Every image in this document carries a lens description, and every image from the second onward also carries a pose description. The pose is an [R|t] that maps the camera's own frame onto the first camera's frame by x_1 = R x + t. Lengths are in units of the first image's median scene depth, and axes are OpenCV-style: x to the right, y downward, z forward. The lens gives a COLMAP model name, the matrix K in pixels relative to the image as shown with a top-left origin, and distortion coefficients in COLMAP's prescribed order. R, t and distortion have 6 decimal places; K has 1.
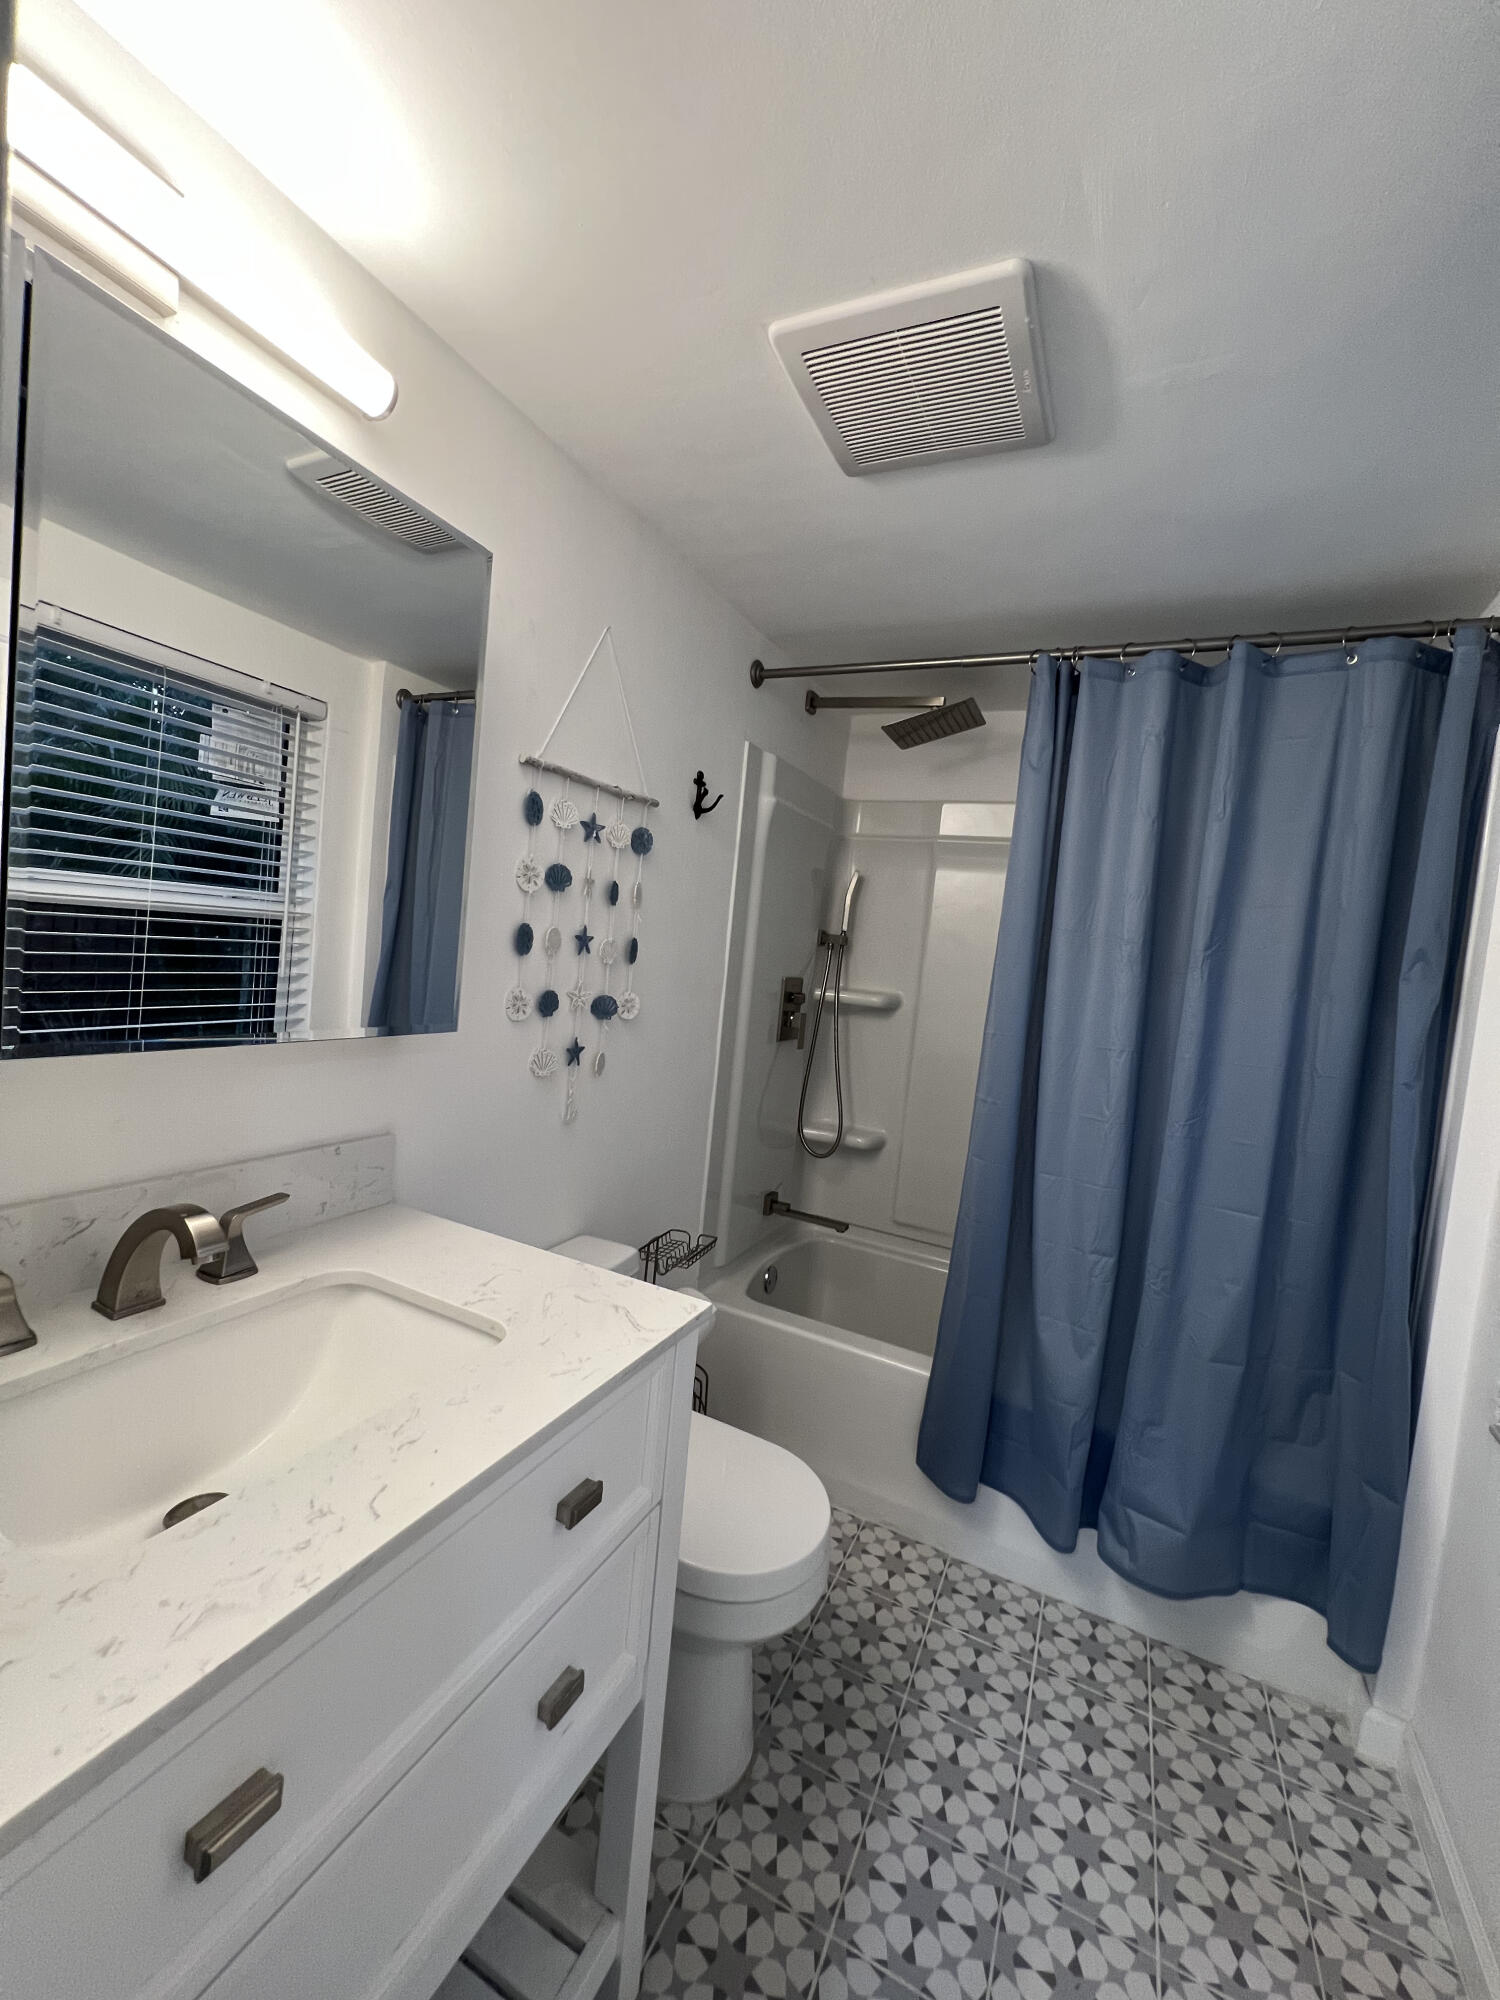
lens RADIAL K [[796.0, 0, 750.0], [0, 796.0, 1000.0], [0, 0, 1]] dist [-0.002475, 0.000211]
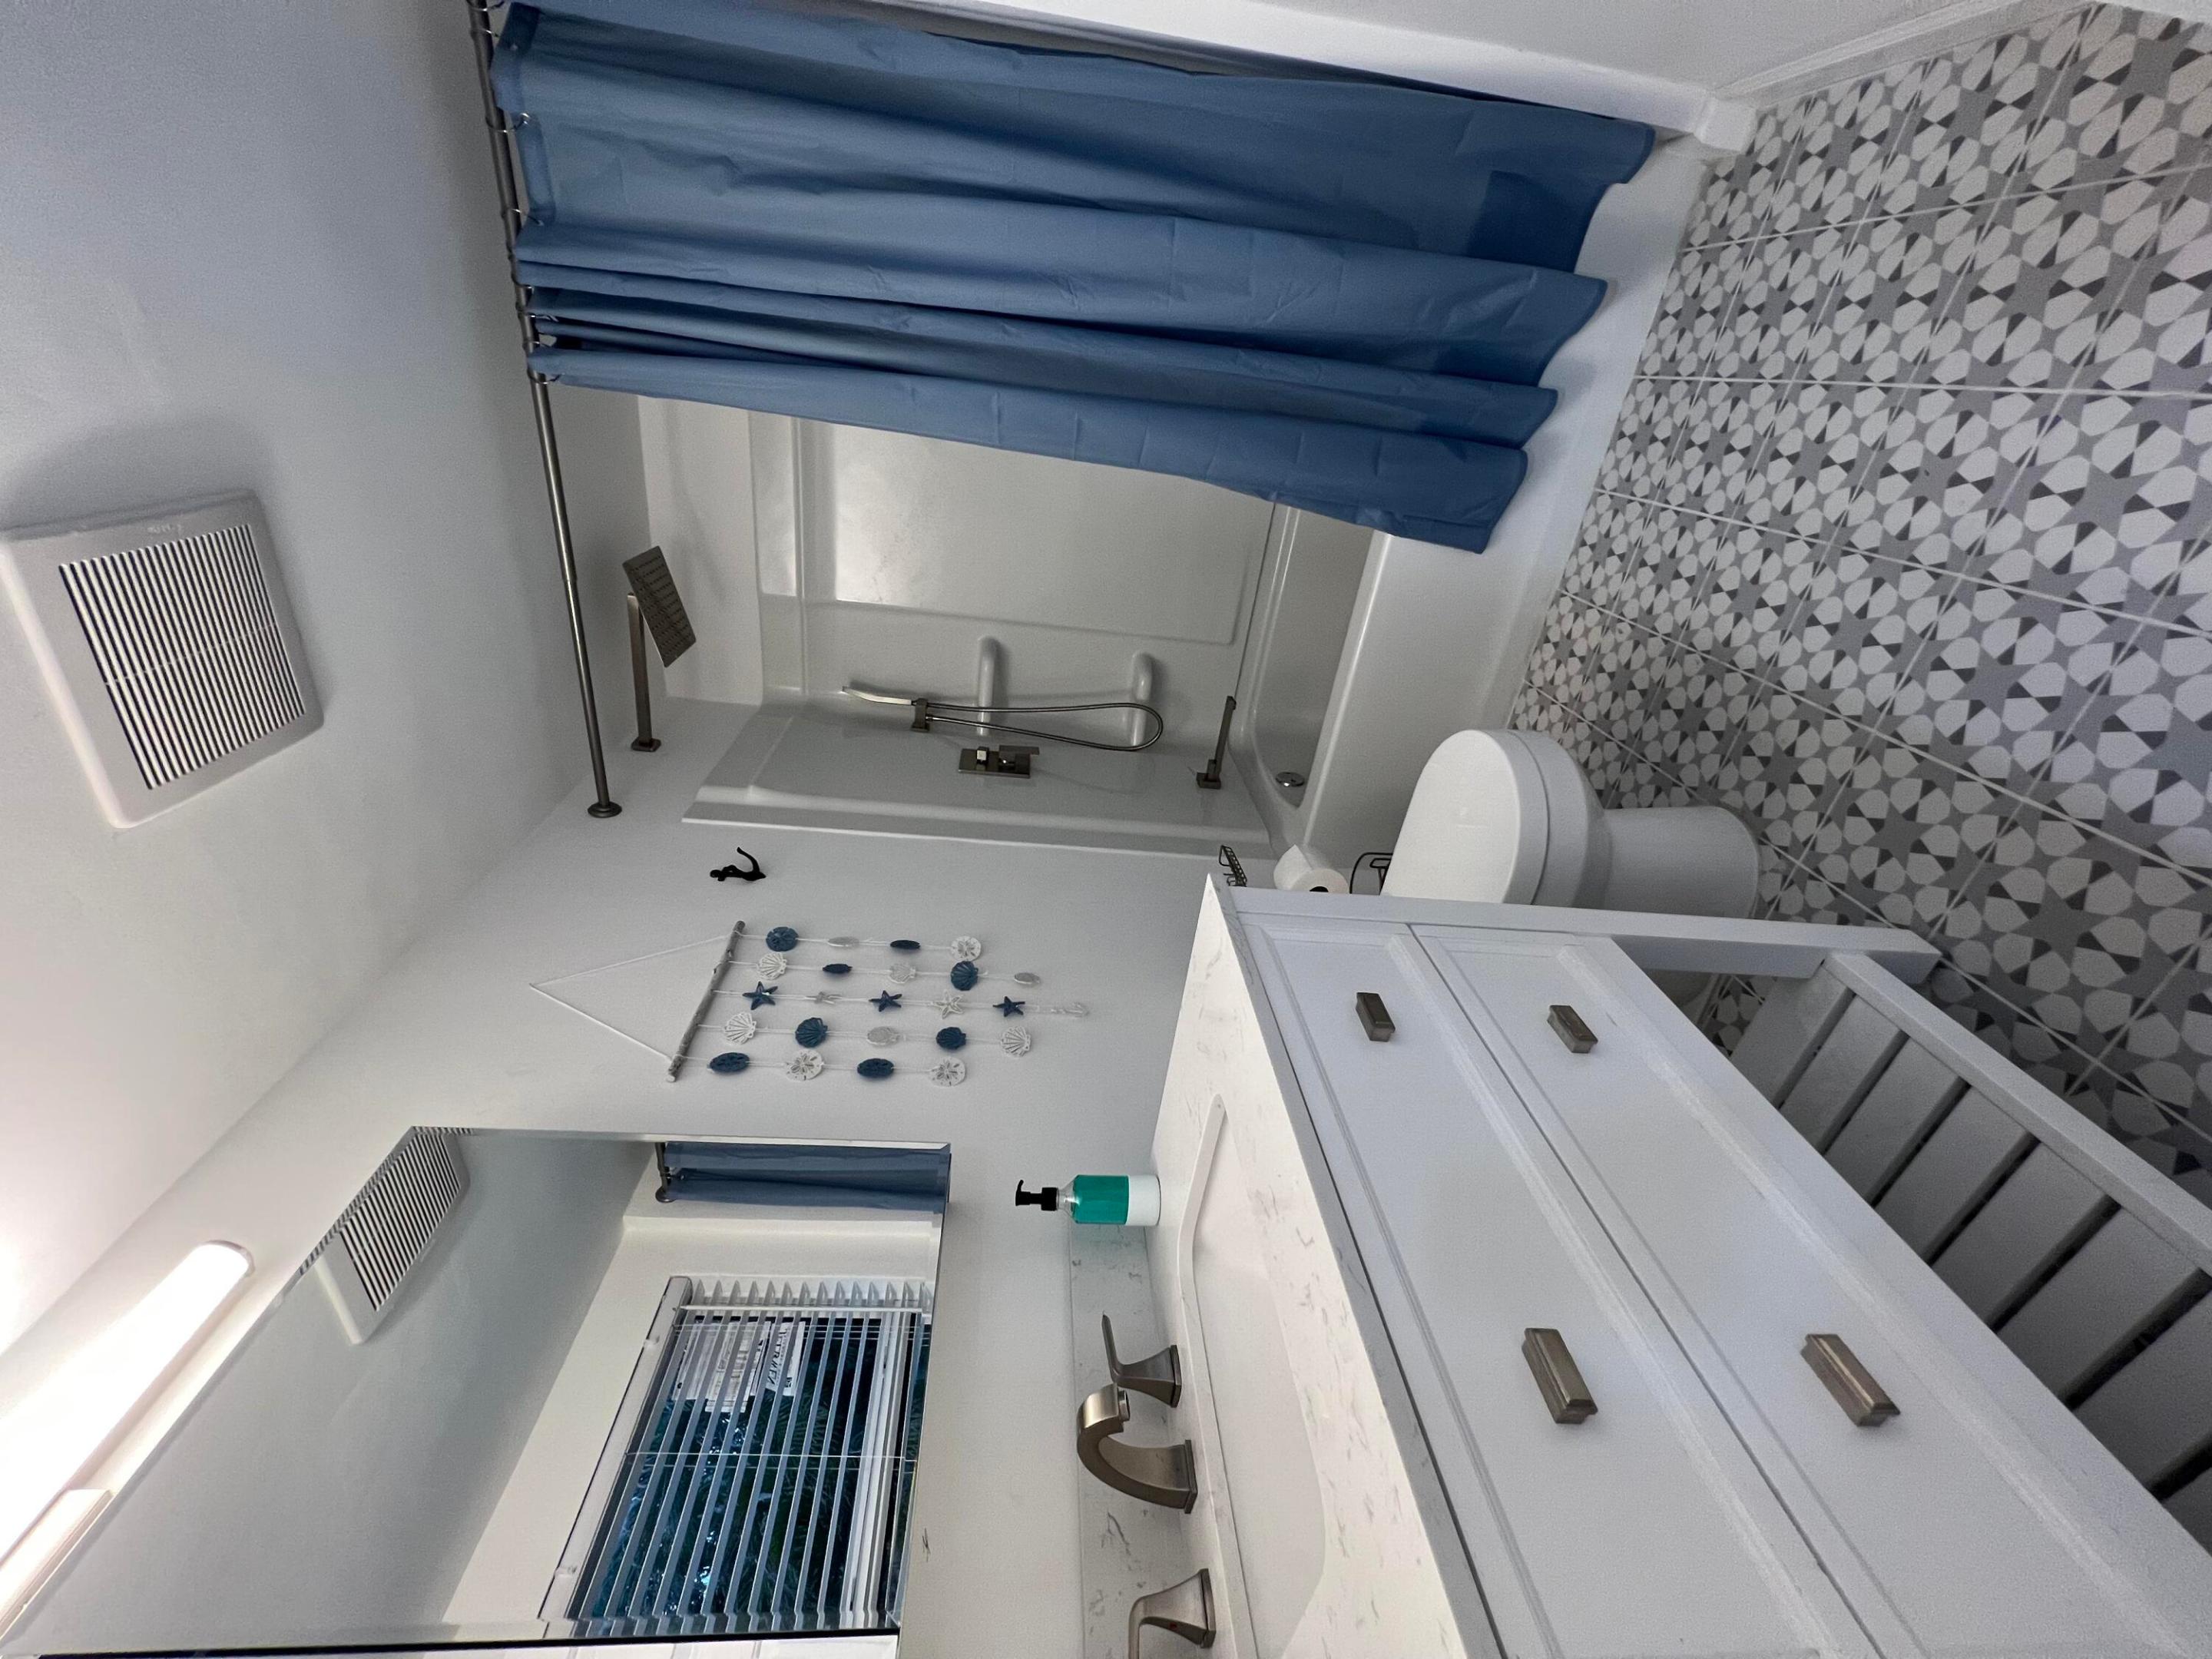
lens RADIAL K [[880.4, 0, 1106.0], [0, 880.4, 829.5], [0, 0, 1]] dist [-0.002475, 0.000211]
pose [[-0.016507, -0.998692, -0.048383, 0.034080], [0.998209, -0.019243, 0.056636, 0.124453], [-0.057493, -0.047361, 0.997222, -0.016565]]
